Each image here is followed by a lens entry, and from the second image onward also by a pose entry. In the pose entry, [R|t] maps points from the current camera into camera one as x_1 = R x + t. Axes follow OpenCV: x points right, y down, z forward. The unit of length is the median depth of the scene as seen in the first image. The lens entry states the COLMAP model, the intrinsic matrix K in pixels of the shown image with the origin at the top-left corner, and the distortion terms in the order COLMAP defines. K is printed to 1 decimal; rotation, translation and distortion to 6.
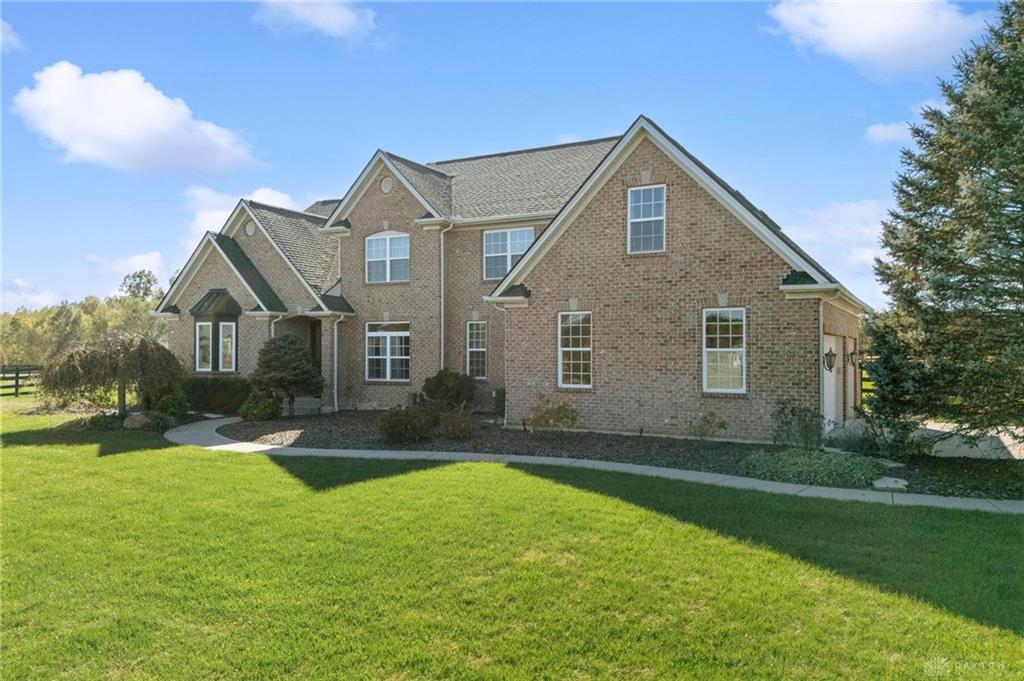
lens RADIAL K [[826.9, 0, 512.0], [0, 826.9, 340.5], [0, 0, 1]] dist [0.010914, 0.003455]
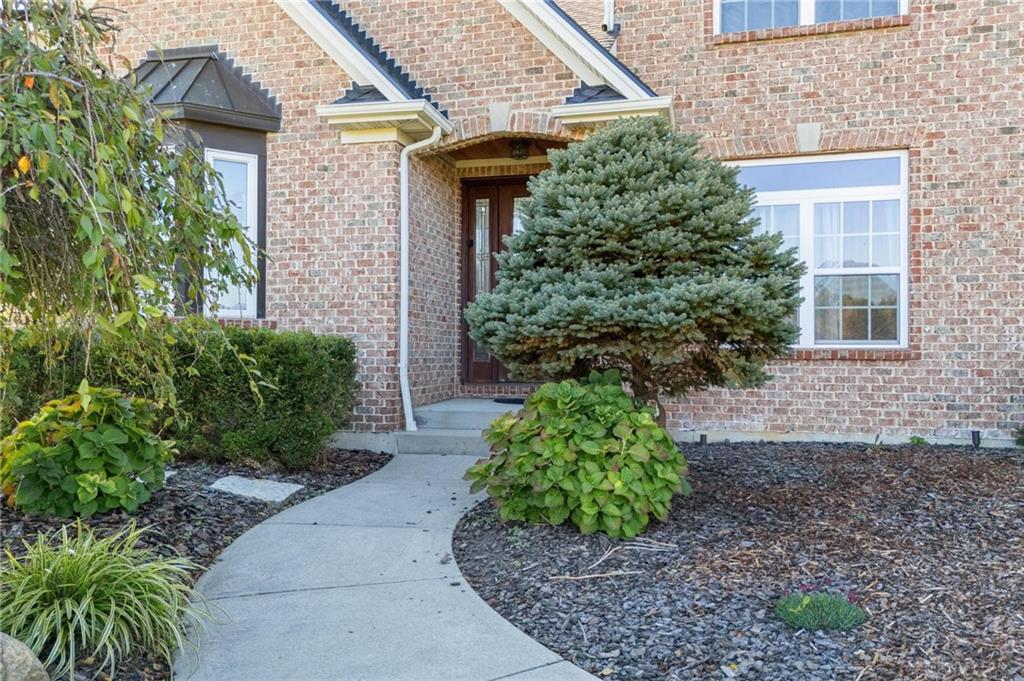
lens RADIAL K [[826.9, 0, 512.0], [0, 826.9, 340.5], [0, 0, 1]] dist [0.010914, 0.003455]
pose [[0.975994, 0.008882, 0.217615, -0.323701], [-0.010495, 0.999925, 0.006258, 0.045307], [-0.217543, -0.008392, 0.976015, 0.719323]]
